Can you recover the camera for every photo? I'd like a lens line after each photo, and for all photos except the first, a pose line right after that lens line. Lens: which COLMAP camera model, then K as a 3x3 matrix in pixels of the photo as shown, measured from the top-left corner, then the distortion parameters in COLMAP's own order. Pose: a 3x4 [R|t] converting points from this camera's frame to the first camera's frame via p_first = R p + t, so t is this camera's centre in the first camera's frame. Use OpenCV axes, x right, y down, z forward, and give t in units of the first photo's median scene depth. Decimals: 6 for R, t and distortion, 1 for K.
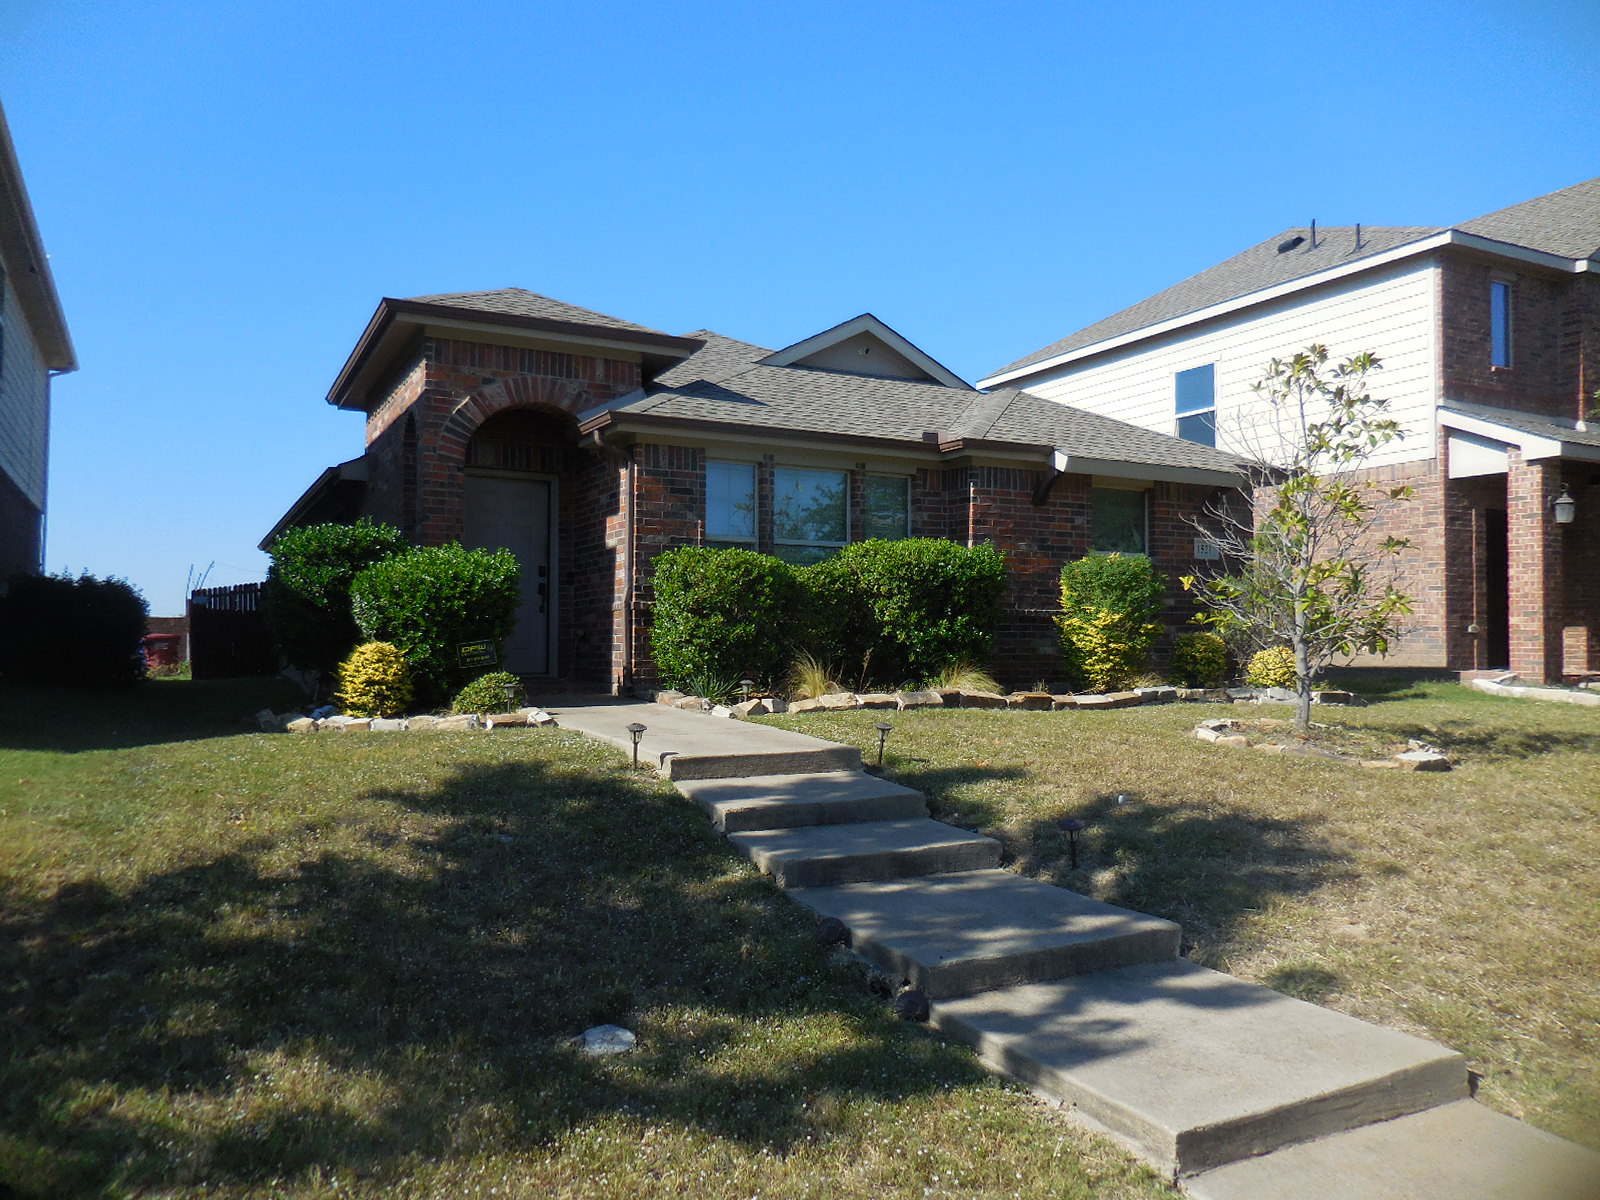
lens RADIAL K [[1184.3, 0, 802.2], [0, 1184.3, 603.2], [0, 0, 1]] dist [0.002516, -0.001535]
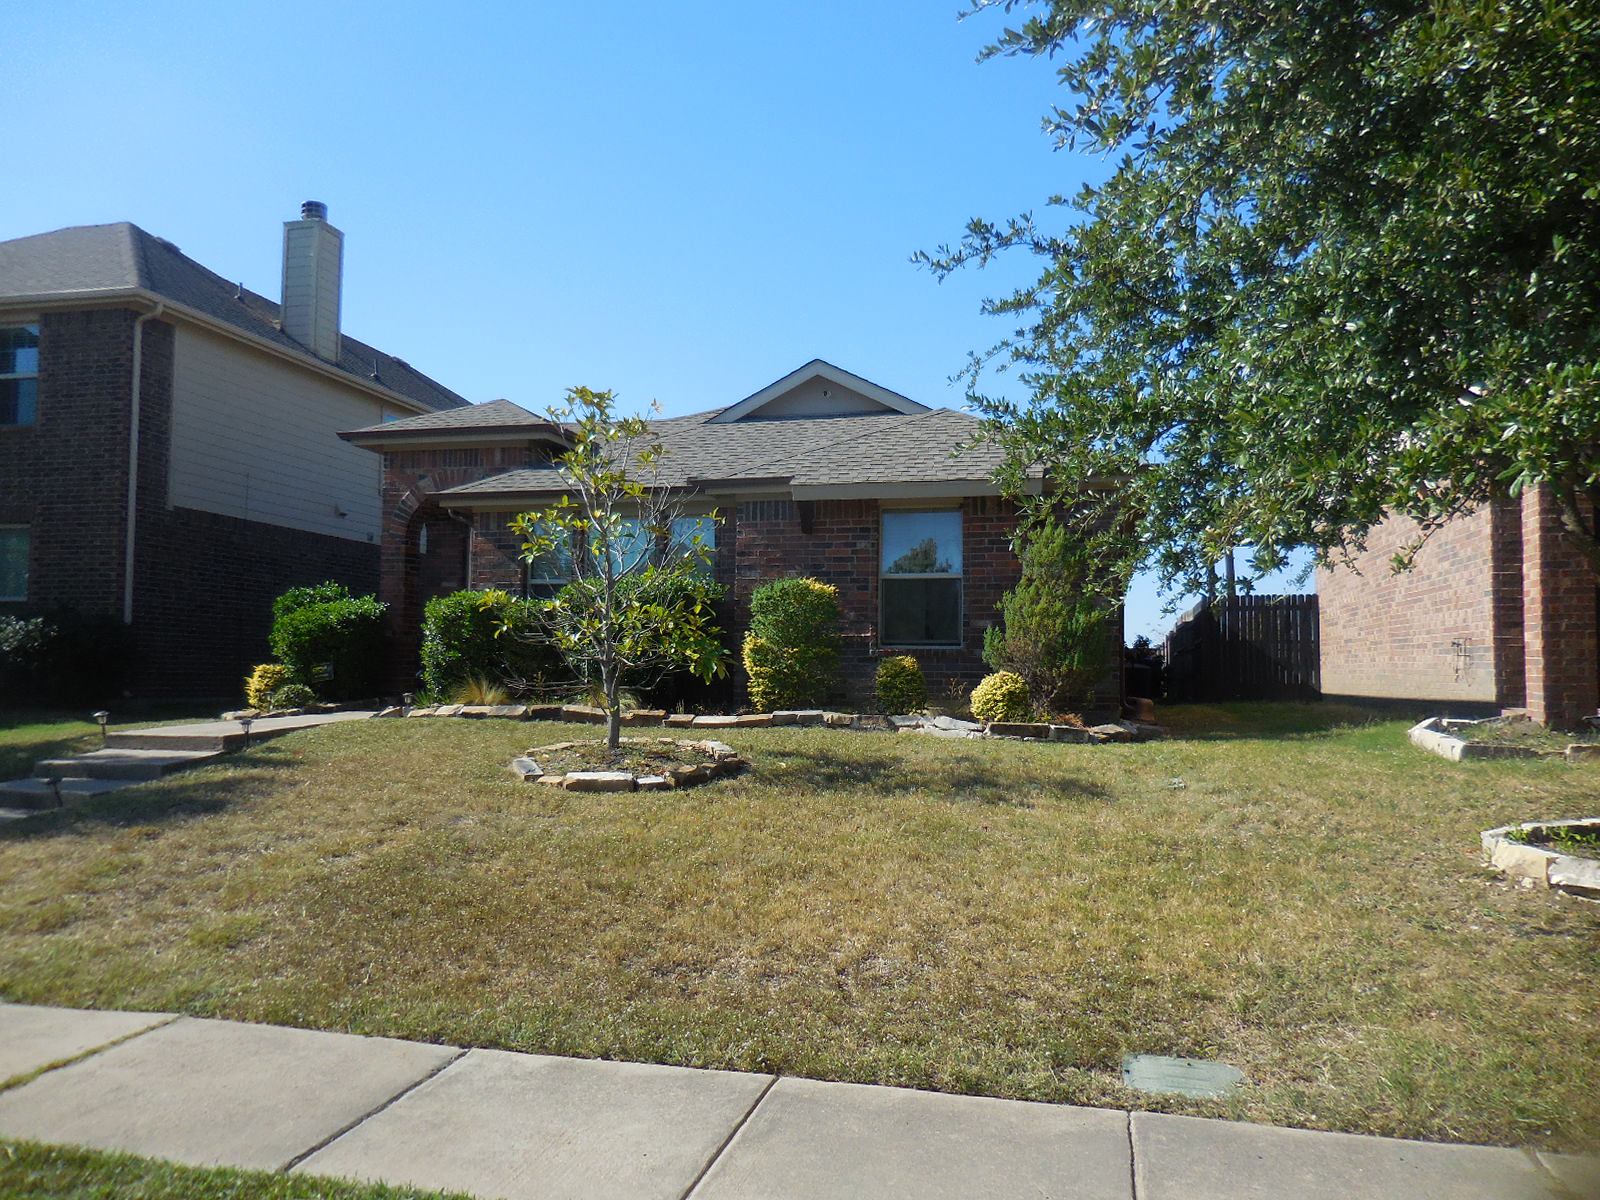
lens RADIAL K [[1184.3, 0, 803.1], [0, 1184.3, 597.5], [0, 0, 1]] dist [0.002516, -0.001535]
pose [[0.754352, -0.038465, -0.655342, 0.882082], [0.017486, 0.999105, -0.038515, 0.012727], [0.656237, 0.017595, 0.754349, 0.227731]]
